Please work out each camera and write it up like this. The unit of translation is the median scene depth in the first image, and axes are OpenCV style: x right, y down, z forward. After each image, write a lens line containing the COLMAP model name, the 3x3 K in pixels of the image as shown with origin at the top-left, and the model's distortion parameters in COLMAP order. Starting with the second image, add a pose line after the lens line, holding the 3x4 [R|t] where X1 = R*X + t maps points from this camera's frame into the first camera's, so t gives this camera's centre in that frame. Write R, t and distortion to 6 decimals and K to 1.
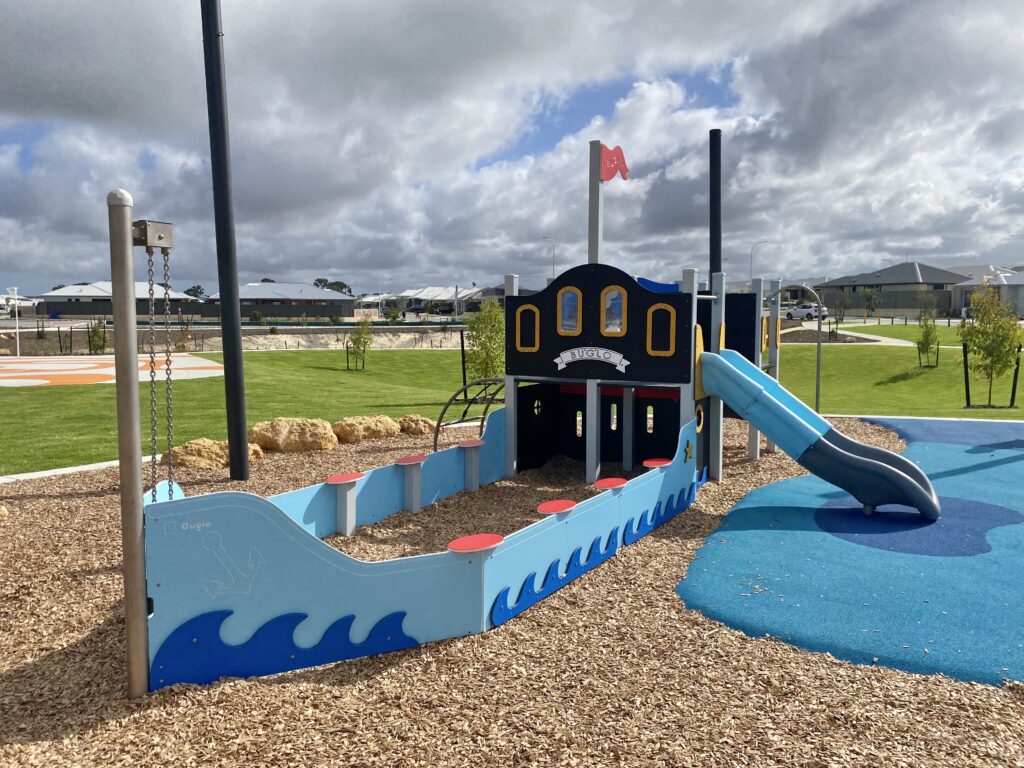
lens RADIAL K [[780.0, 0, 511.5], [0, 780.0, 356.0], [0, 0, 1]] dist [0.028555, -0.003495]
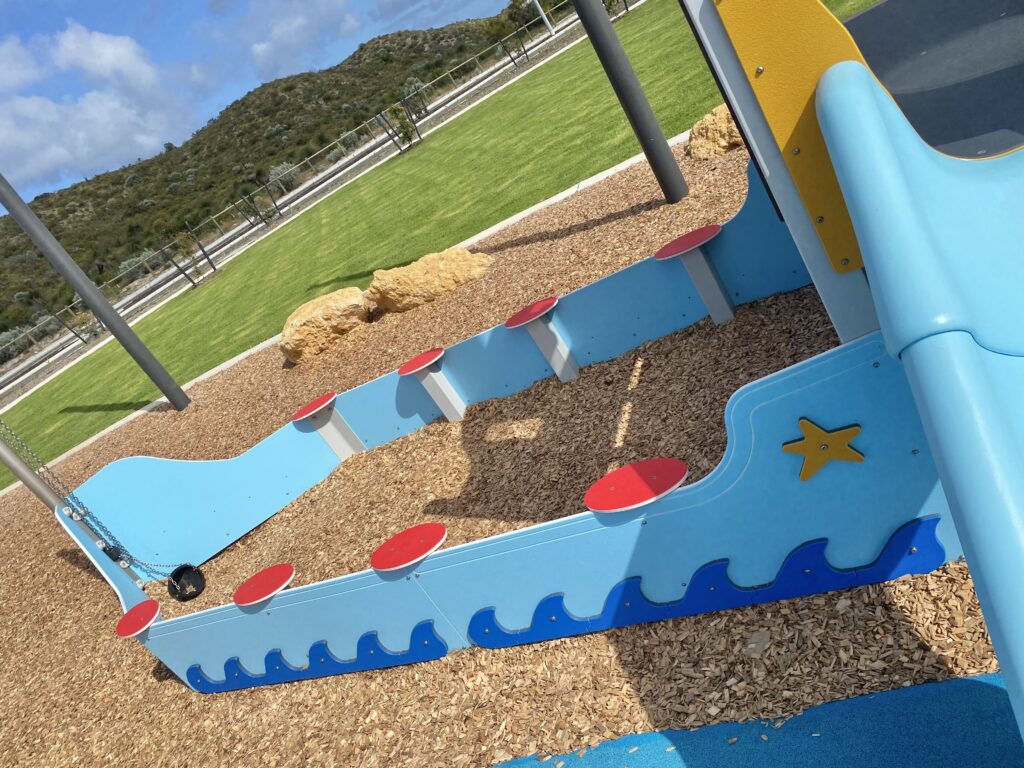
lens RADIAL K [[787.4, 0, 500.0], [0, 787.4, 375.3], [0, 0, 1]] dist [0.019007, -0.004887]
pose [[0.166338, 0.297909, -0.939990, 0.433100], [0.471776, 0.813042, 0.341160, -0.051463], [0.865886, -0.500213, -0.005307, 0.830543]]
